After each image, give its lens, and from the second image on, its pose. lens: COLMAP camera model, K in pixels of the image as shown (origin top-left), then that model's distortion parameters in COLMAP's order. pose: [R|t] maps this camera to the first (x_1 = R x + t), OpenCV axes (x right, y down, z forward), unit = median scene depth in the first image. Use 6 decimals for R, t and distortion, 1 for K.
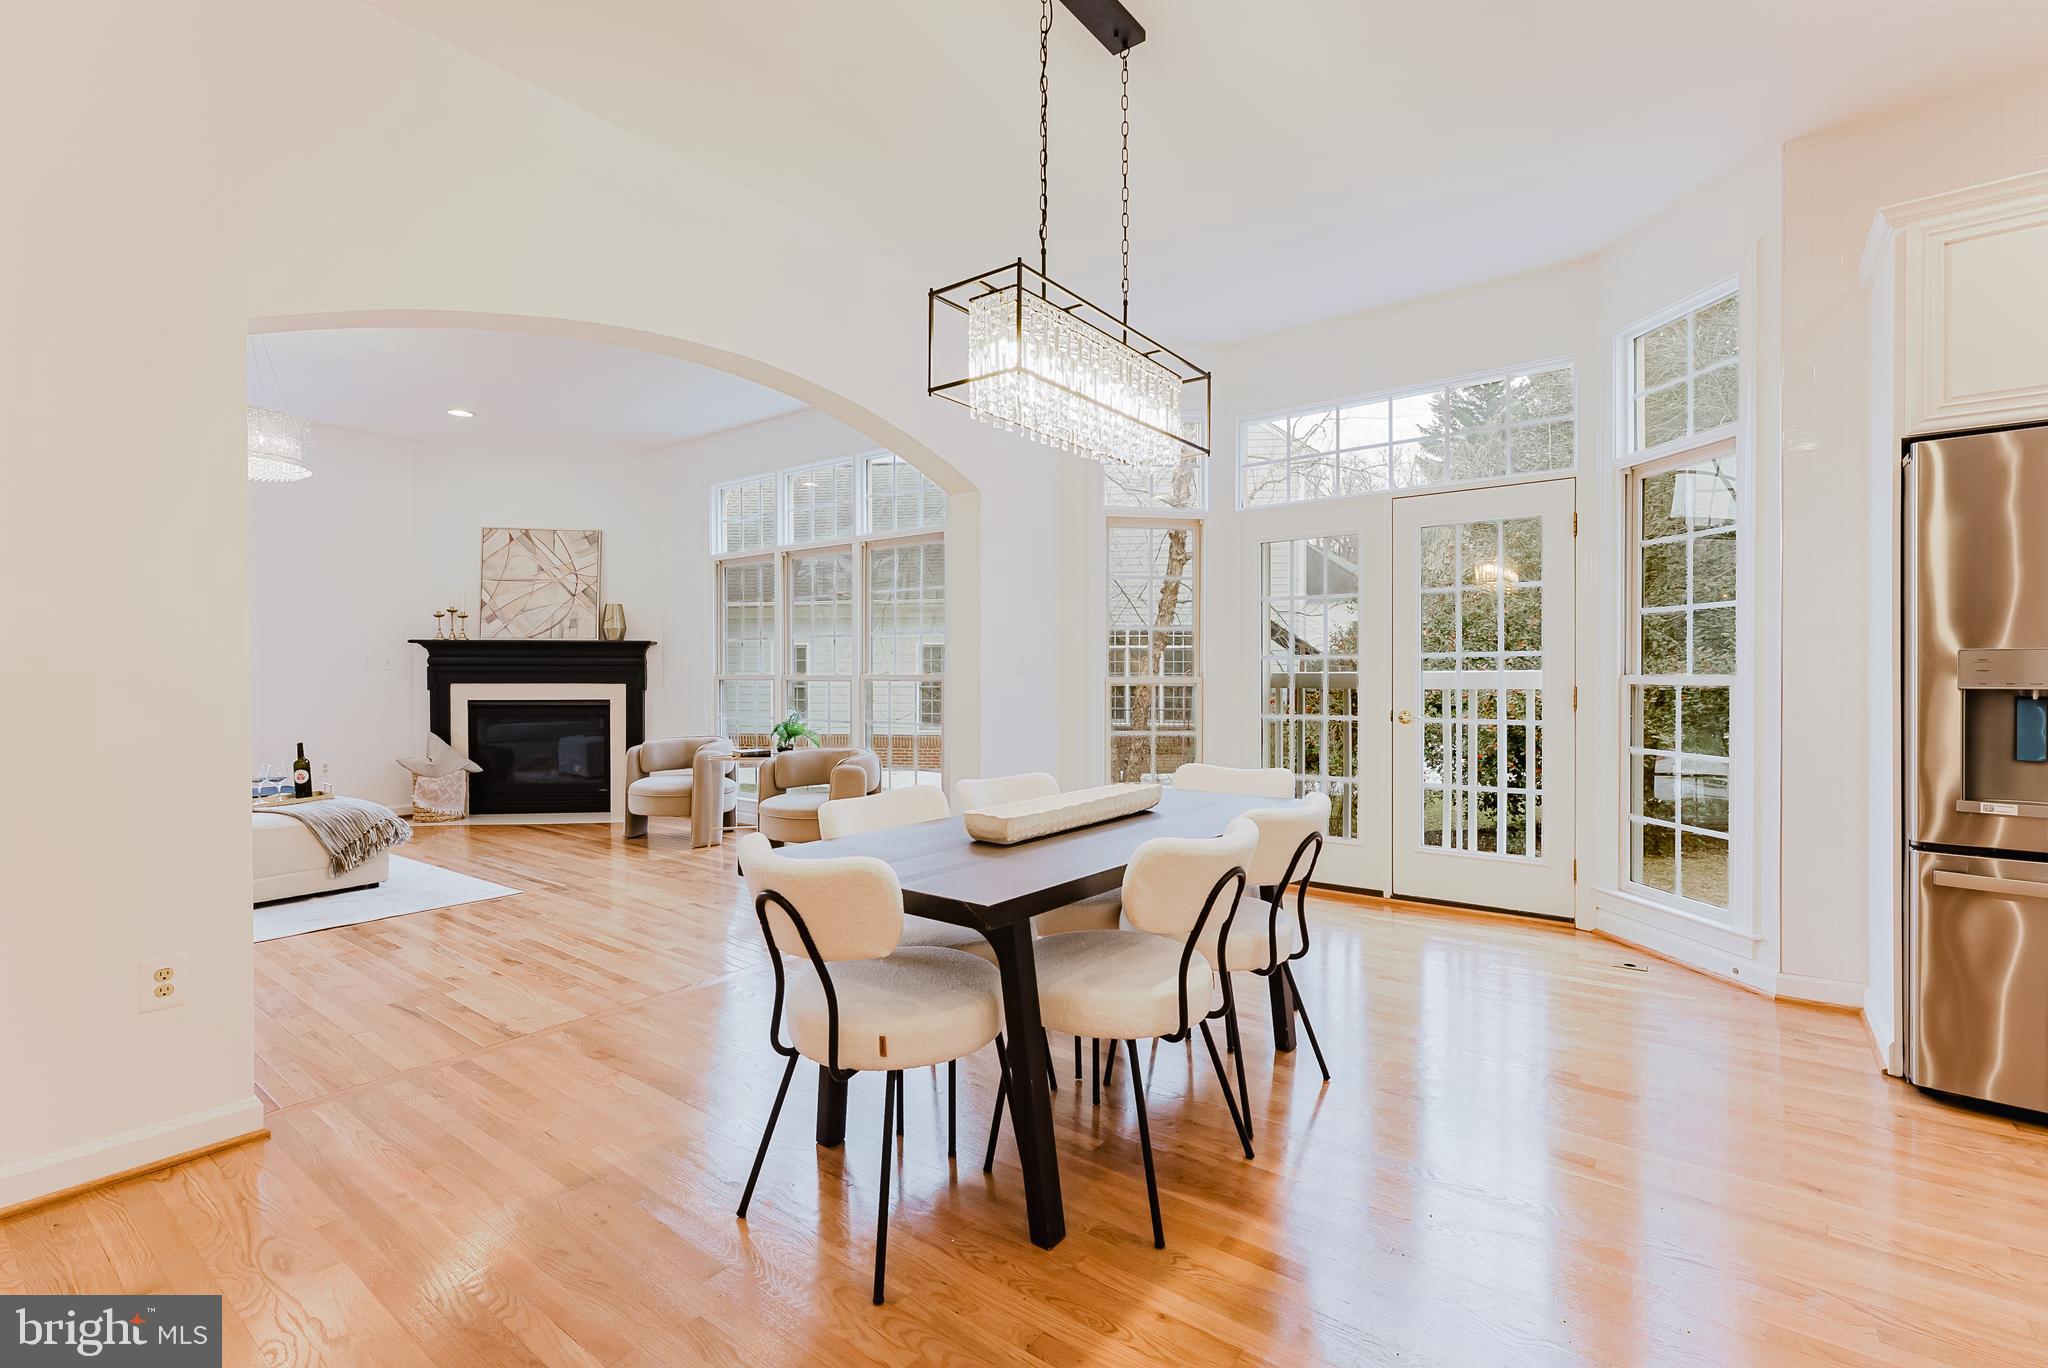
lens RADIAL K [[915.7, 0, 1018.6], [0, 915.7, 684.2], [0, 0, 1]] dist [-0.001870, -0.000394]
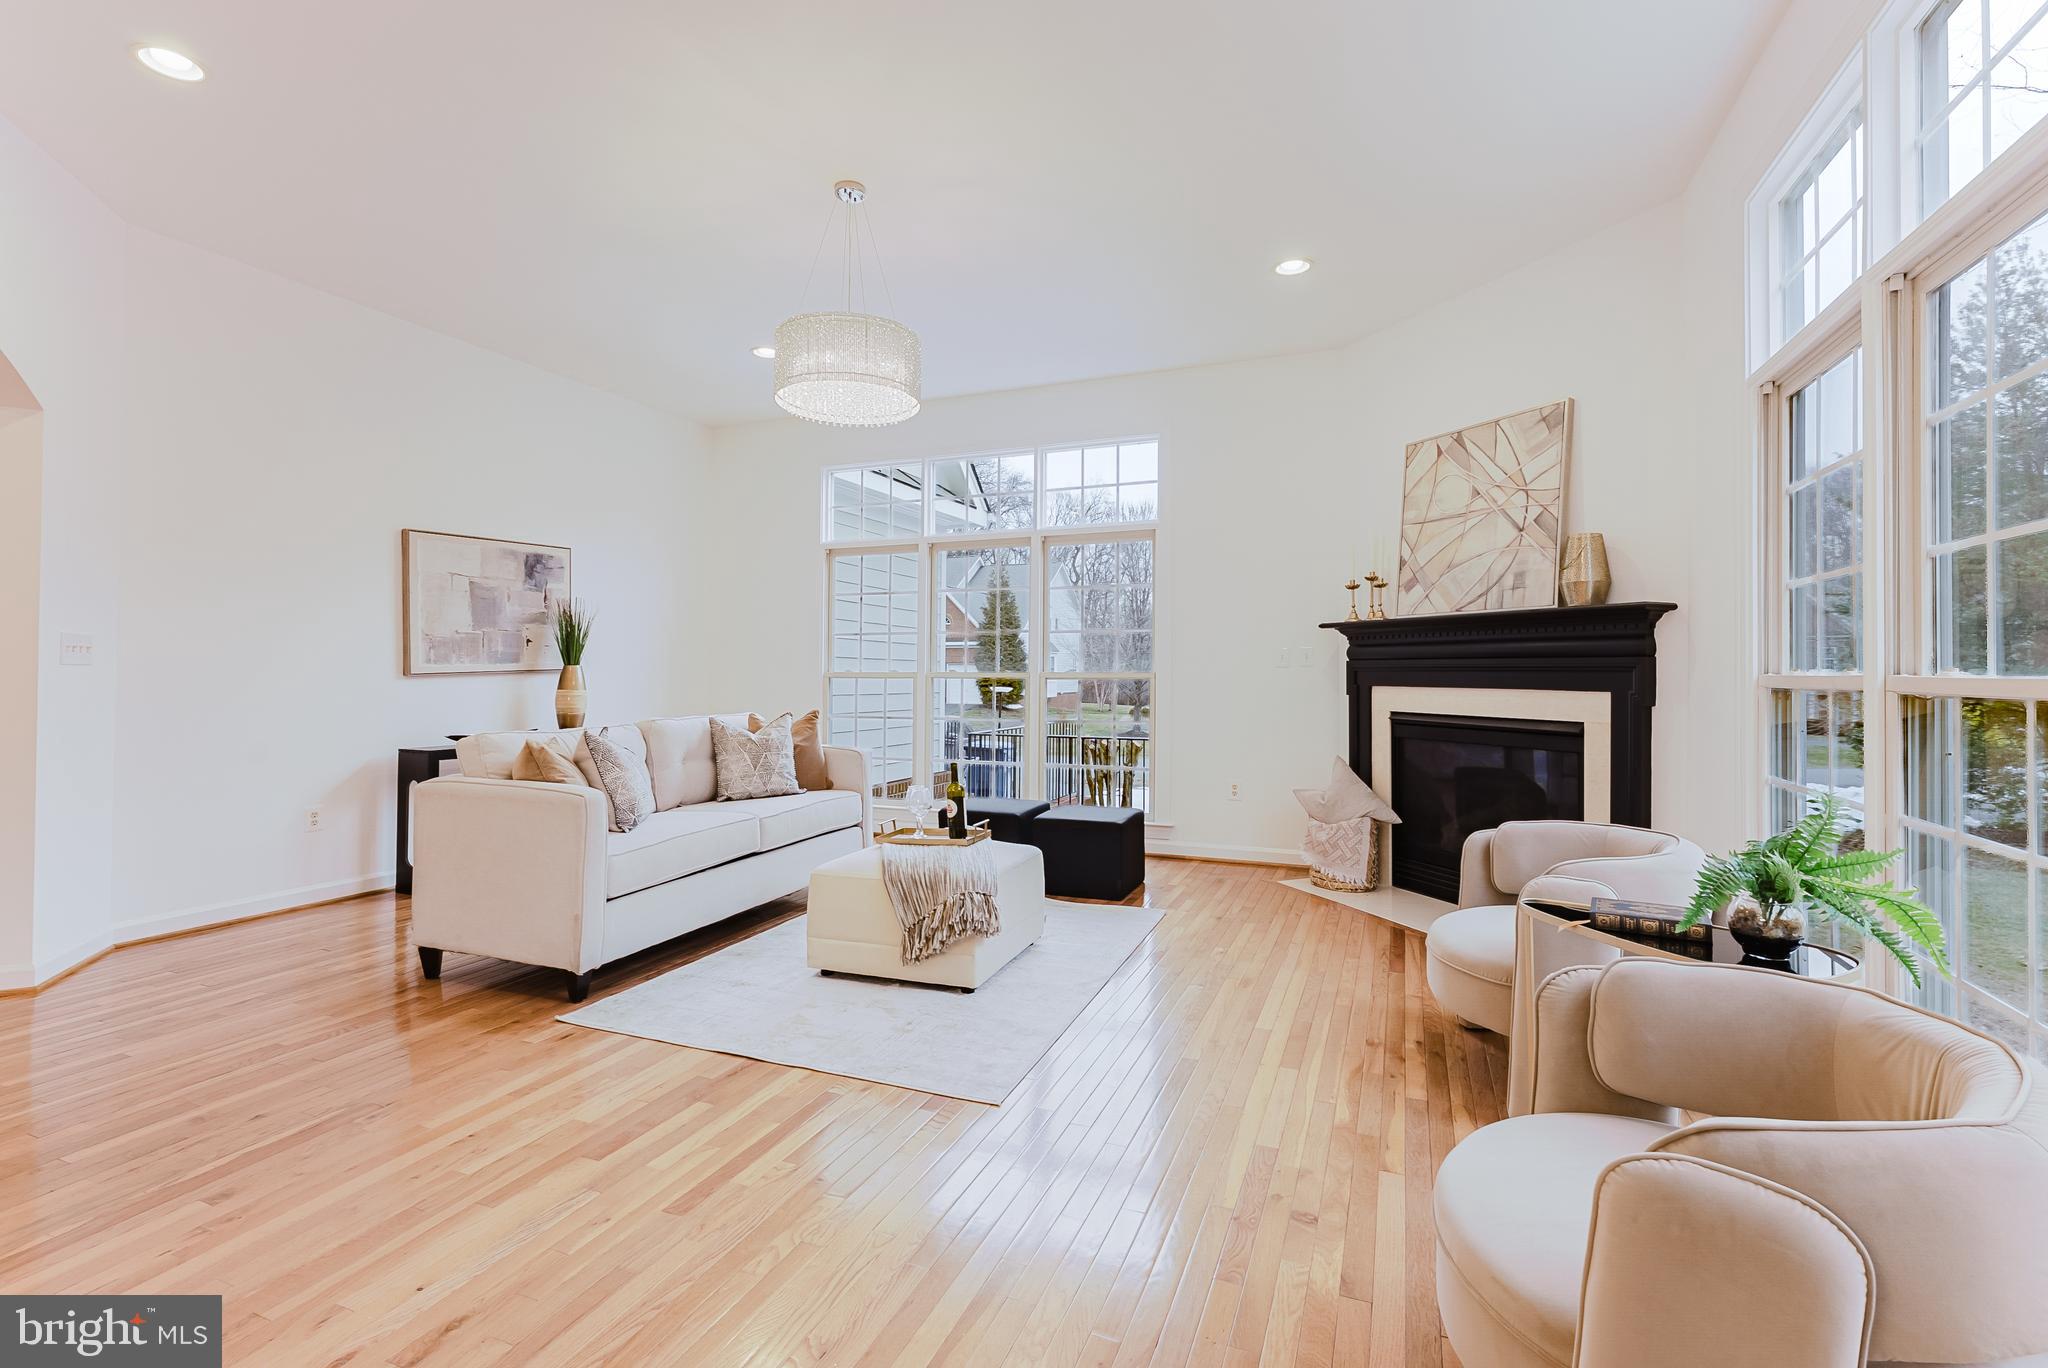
lens RADIAL K [[915.7, 0, 1027.6], [0, 915.7, 666.9], [0, 0, 1]] dist [-0.001870, -0.000394]
pose [[0.265637, -0.004112, -0.964064, -0.034207], [-0.013751, 0.999873, -0.008054, -0.005740], [0.963975, 0.015396, 0.265547, 0.571436]]
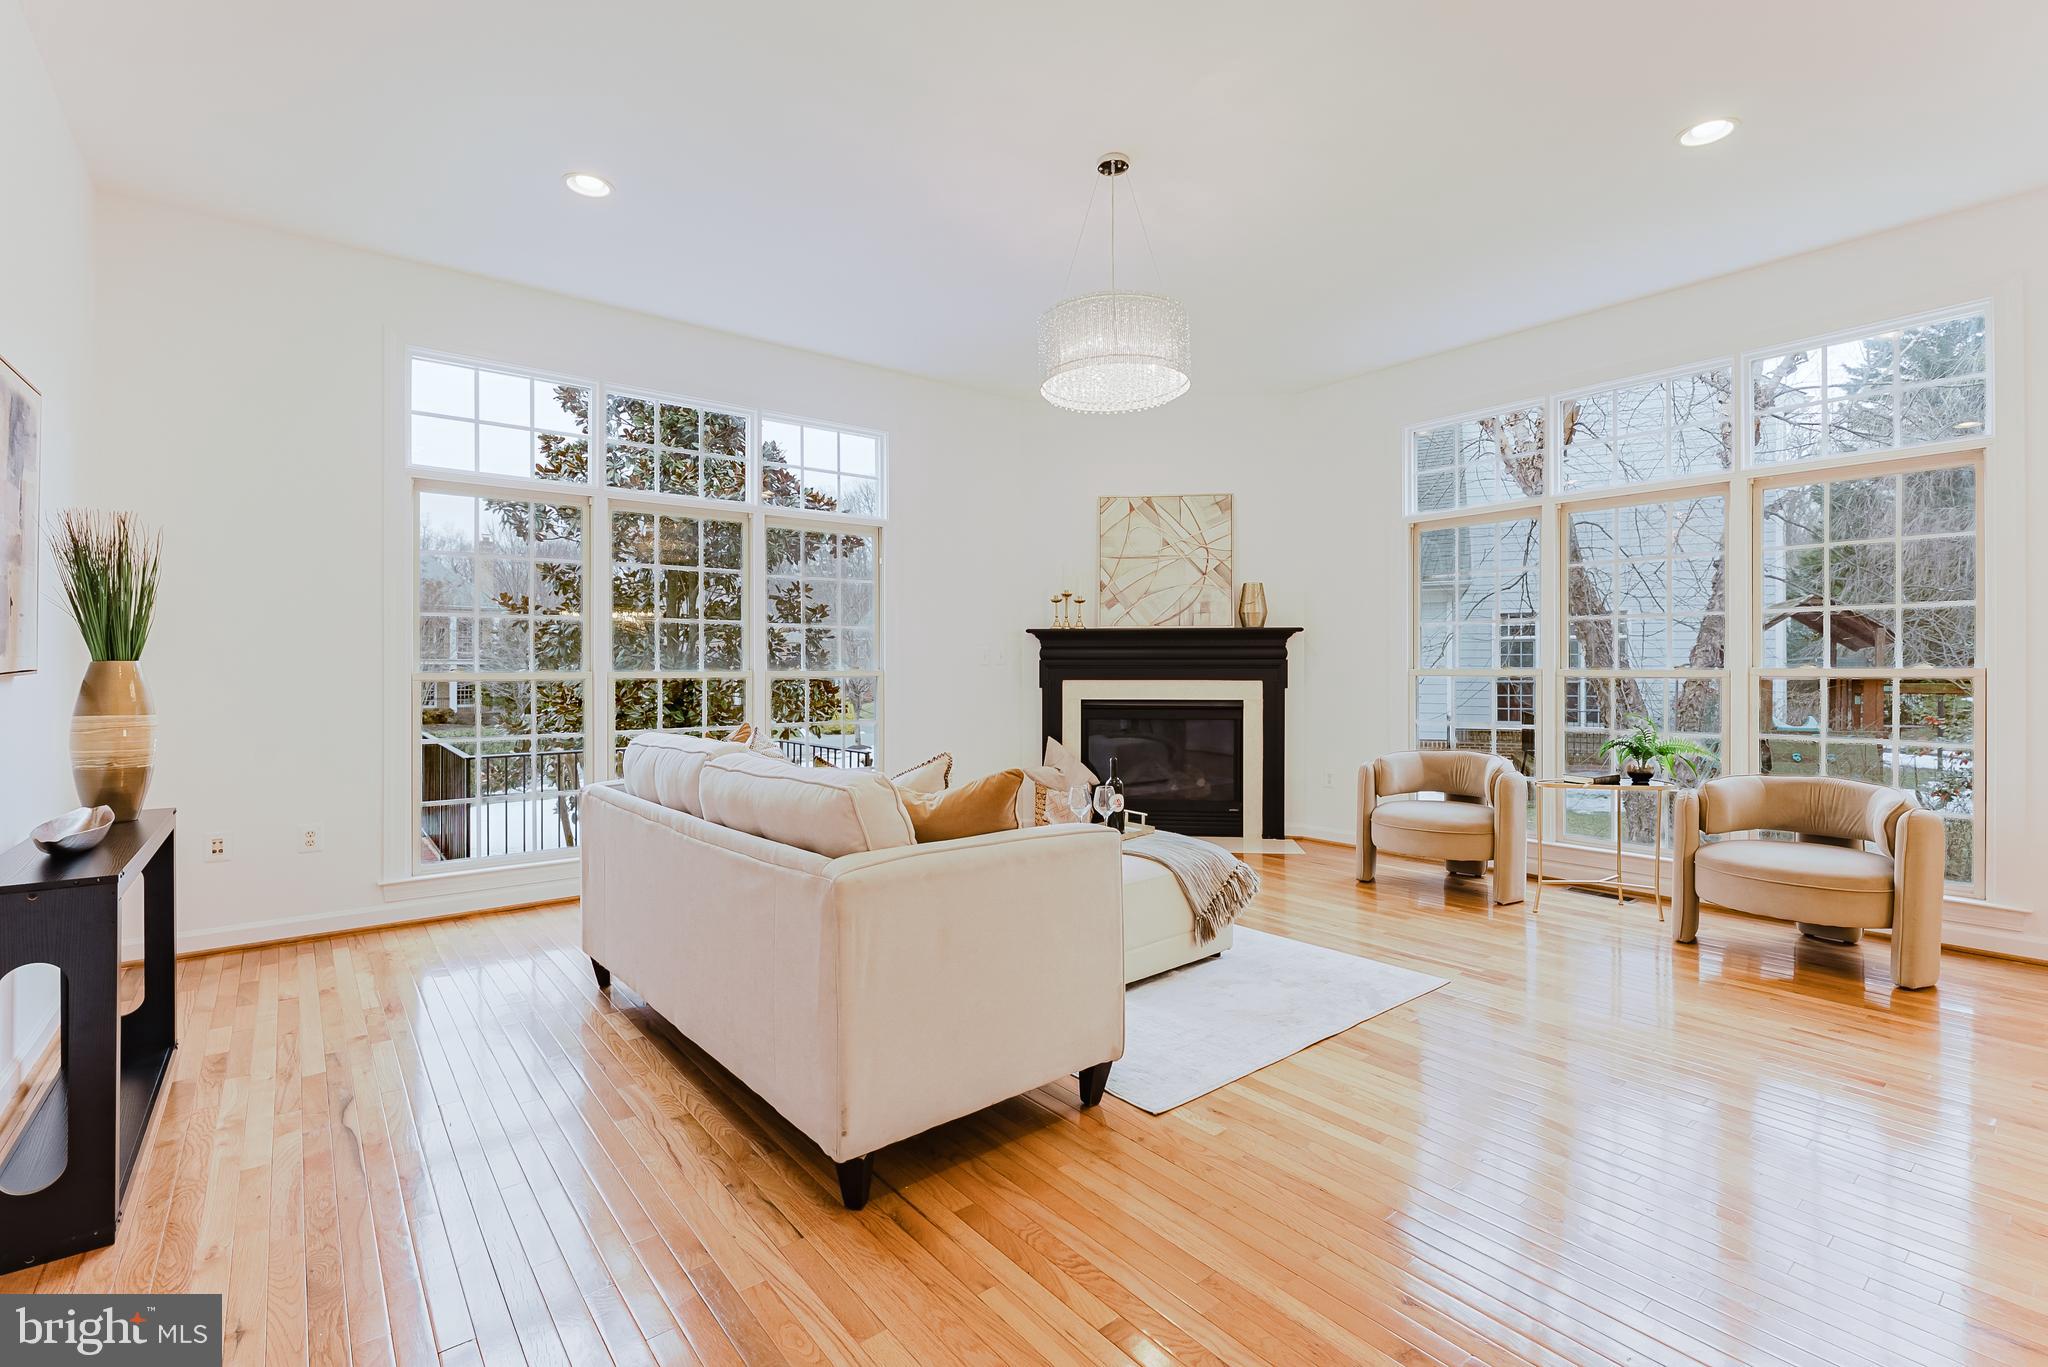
lens RADIAL K [[915.7, 0, 1019.1], [0, 915.7, 670.6], [0, 0, 1]] dist [-0.001870, -0.000394]
pose [[0.970530, -0.000807, -0.240978, -0.452143], [-0.001571, 0.999952, -0.009674, -0.000981], [0.240974, 0.009768, 0.970482, 0.156800]]
